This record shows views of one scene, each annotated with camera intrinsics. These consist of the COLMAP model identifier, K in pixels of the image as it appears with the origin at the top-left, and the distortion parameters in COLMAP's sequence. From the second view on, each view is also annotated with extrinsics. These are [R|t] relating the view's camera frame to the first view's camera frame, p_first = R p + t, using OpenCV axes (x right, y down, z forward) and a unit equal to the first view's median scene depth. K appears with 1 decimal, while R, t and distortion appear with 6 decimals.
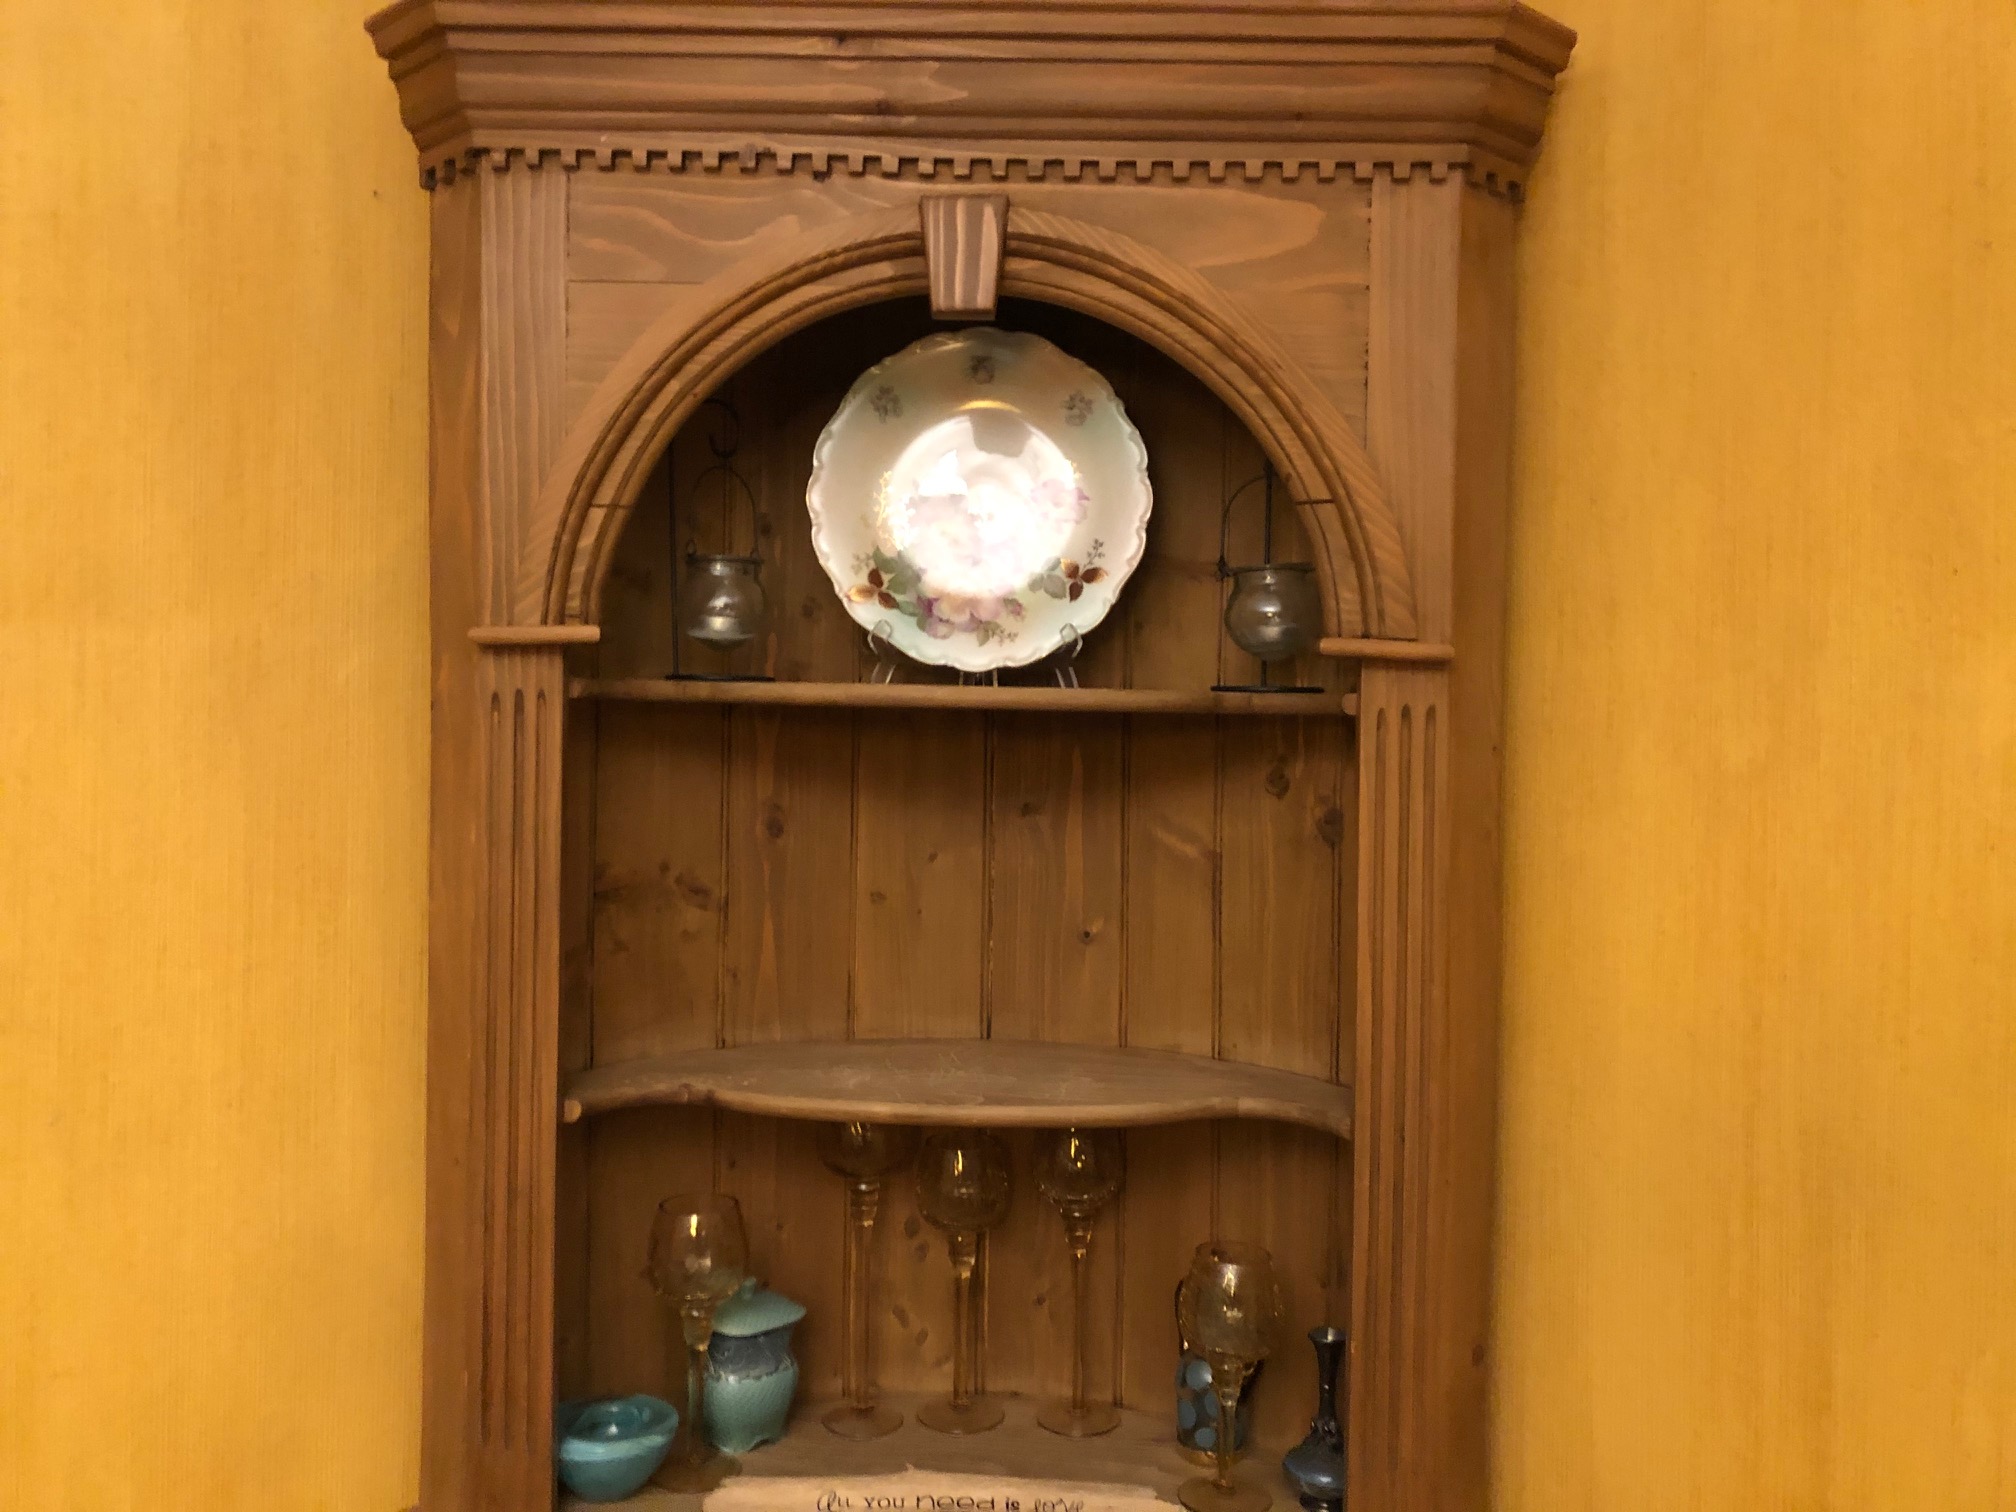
lens RADIAL K [[1659.0, 0, 1004.9], [0, 1659.0, 752.3], [0, 0, 1]] dist [0.050131, -0.048346]
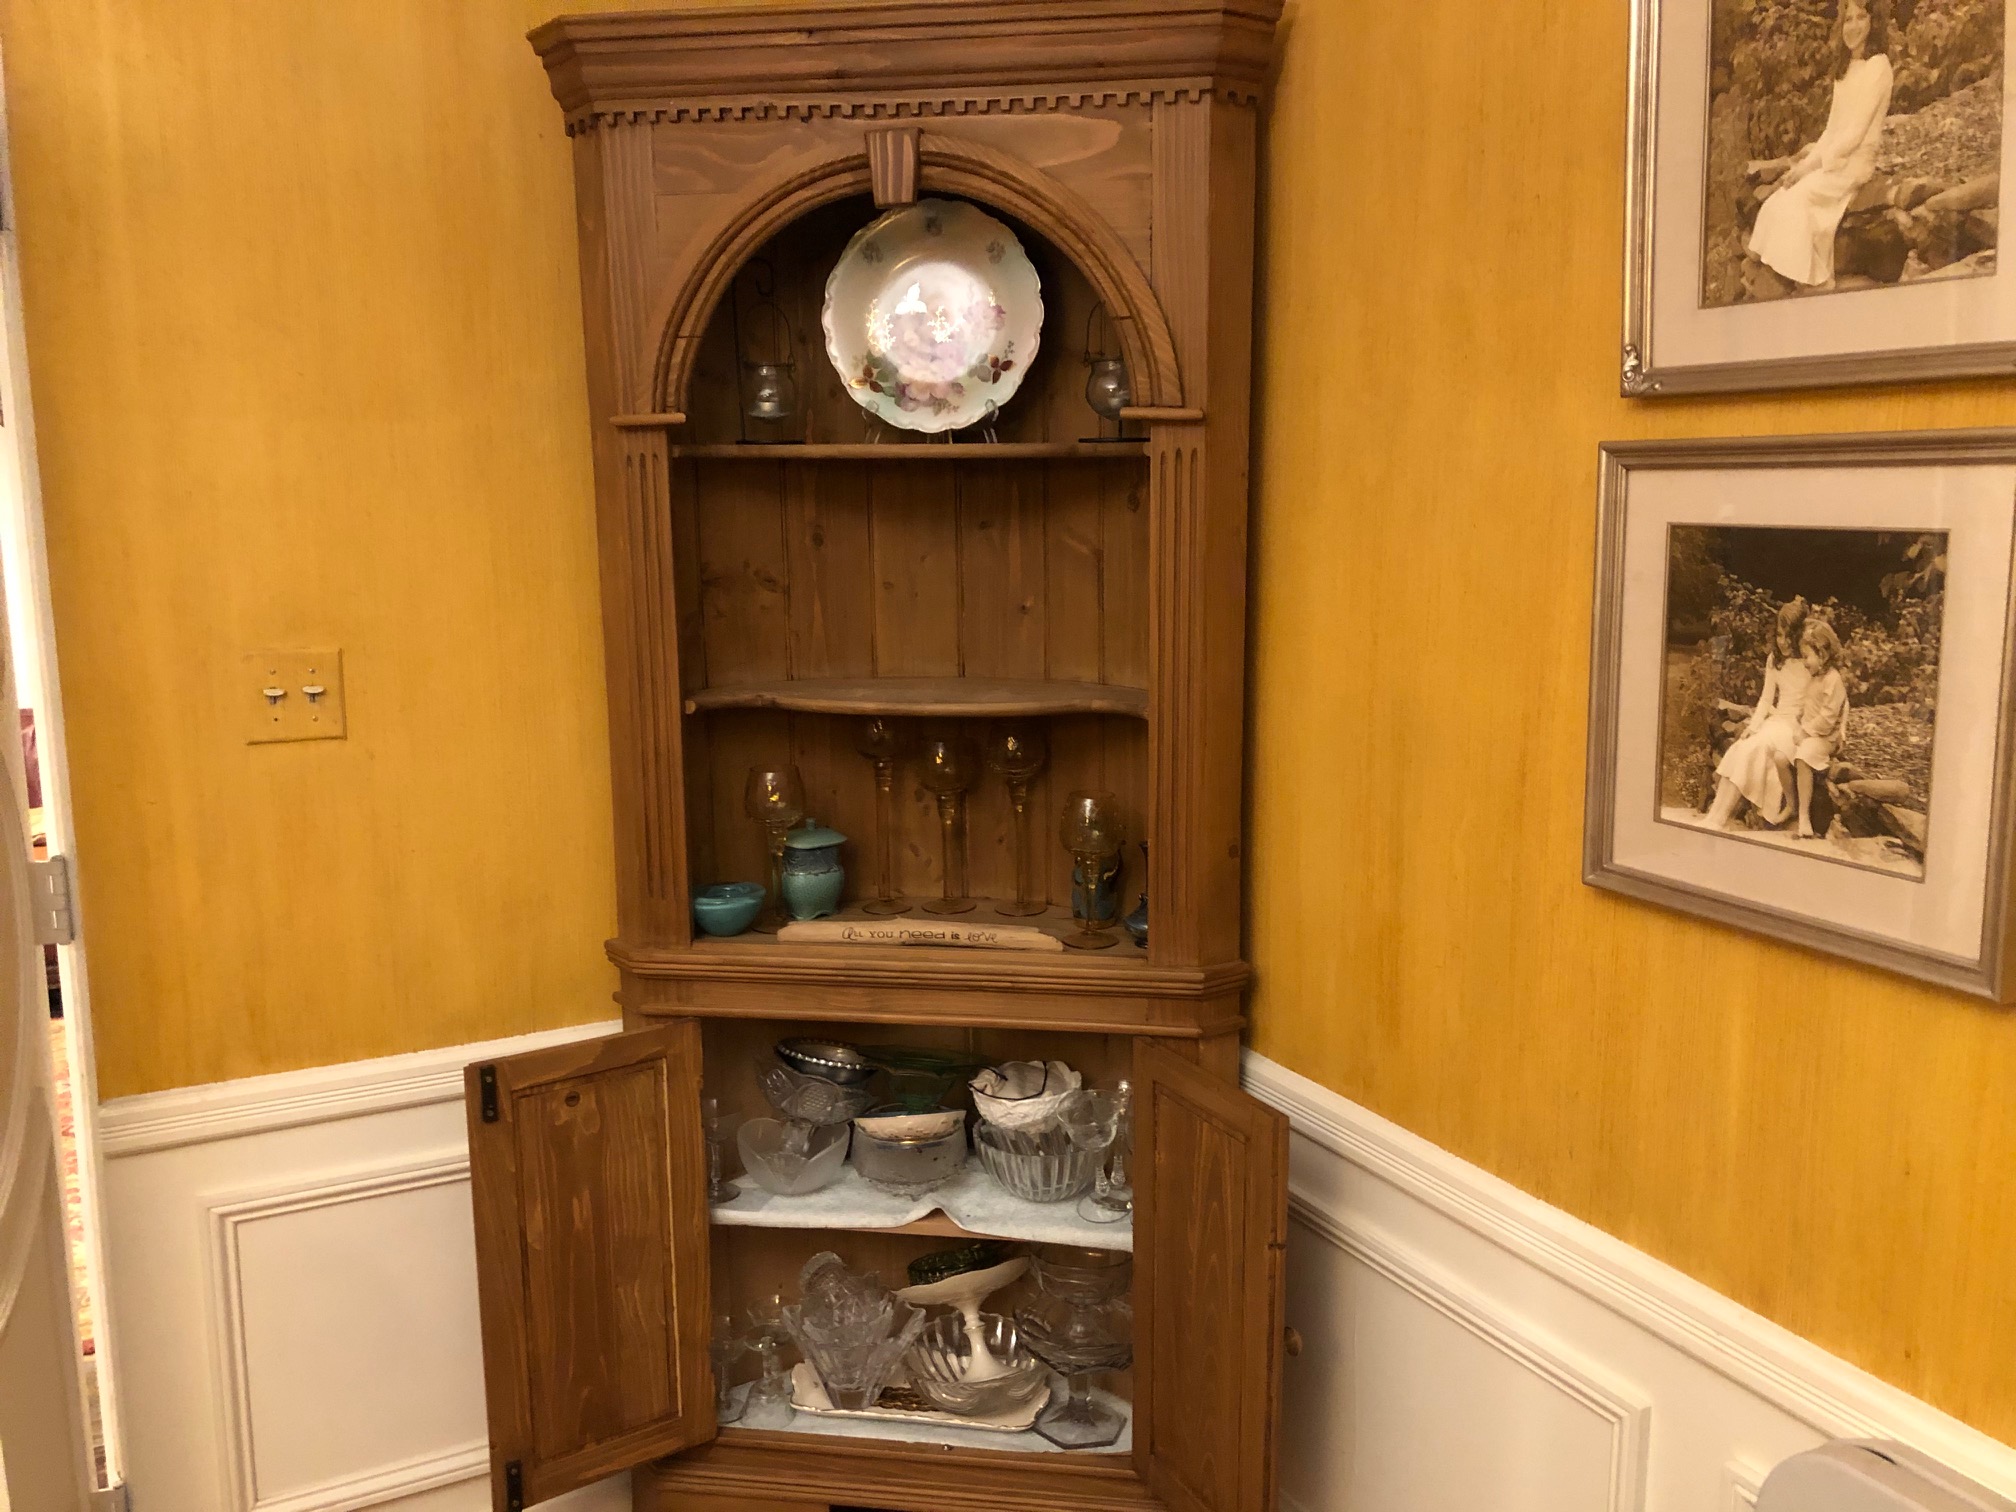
lens RADIAL K [[1659.0, 0, 1004.8], [0, 1659.0, 761.2], [0, 0, 1]] dist [0.050131, -0.048346]
pose [[0.990576, -0.001673, -0.136957, 0.290186], [0.023698, 0.986939, 0.159342, 0.009018], [0.134902, -0.161086, 0.977677, -0.617172]]
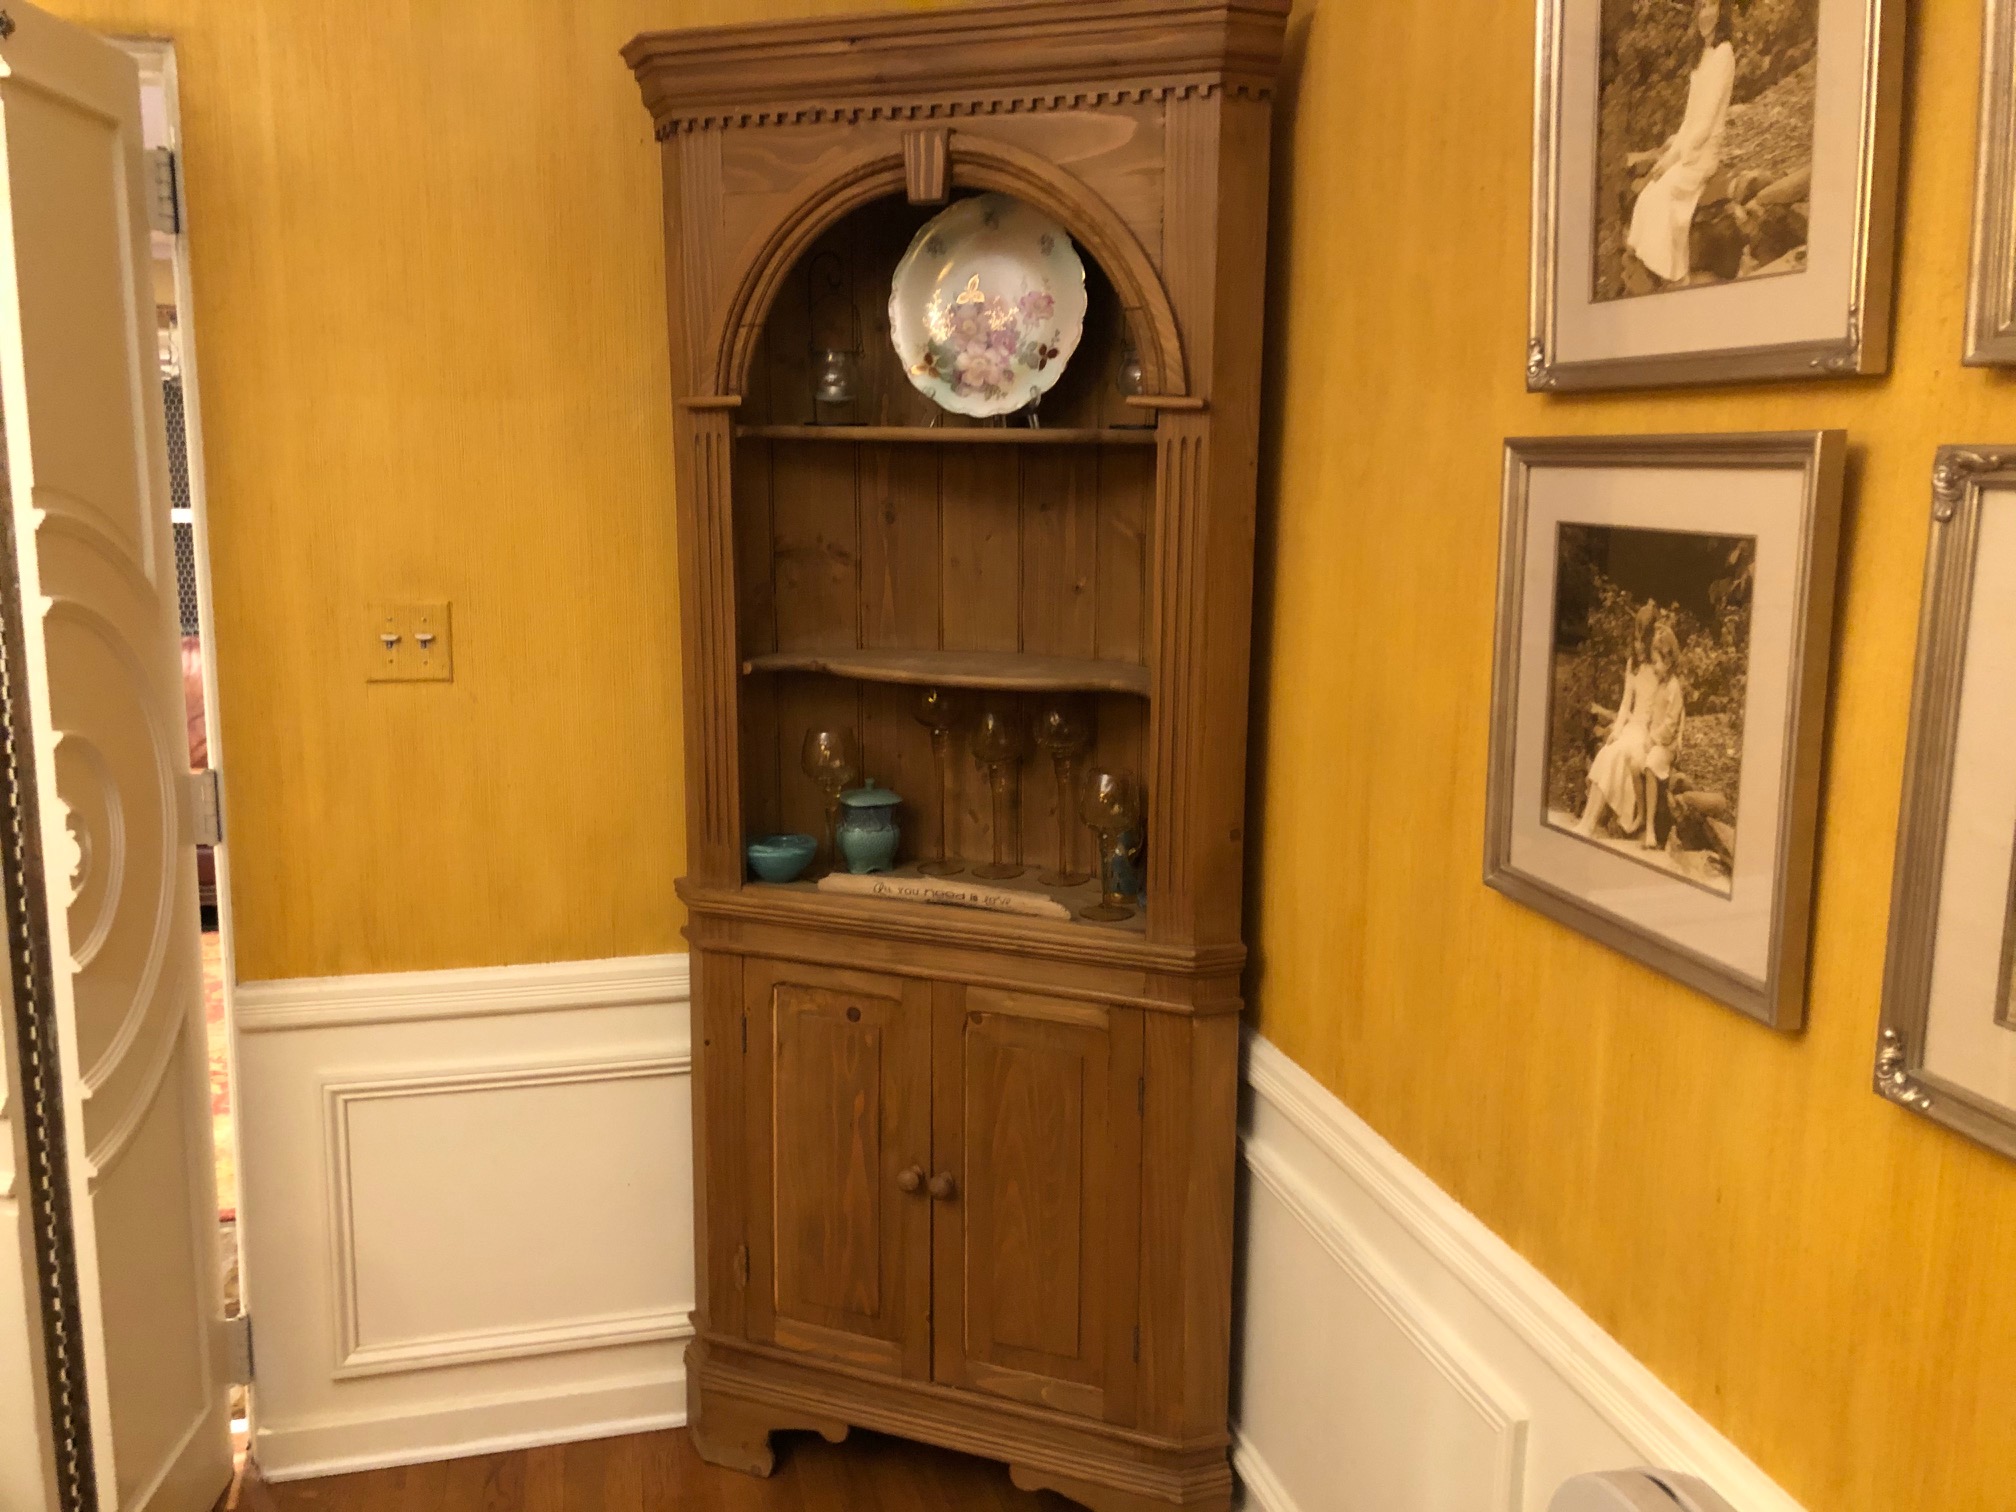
lens RADIAL K [[1659.0, 0, 1008.2], [0, 1659.0, 744.0], [0, 0, 1]] dist [0.050131, -0.048346]
pose [[0.937533, 0.053034, -0.343830, 0.645971], [0.002350, 0.987325, 0.158696, 0.010087], [0.347888, -0.149591, 0.925525, -0.600626]]
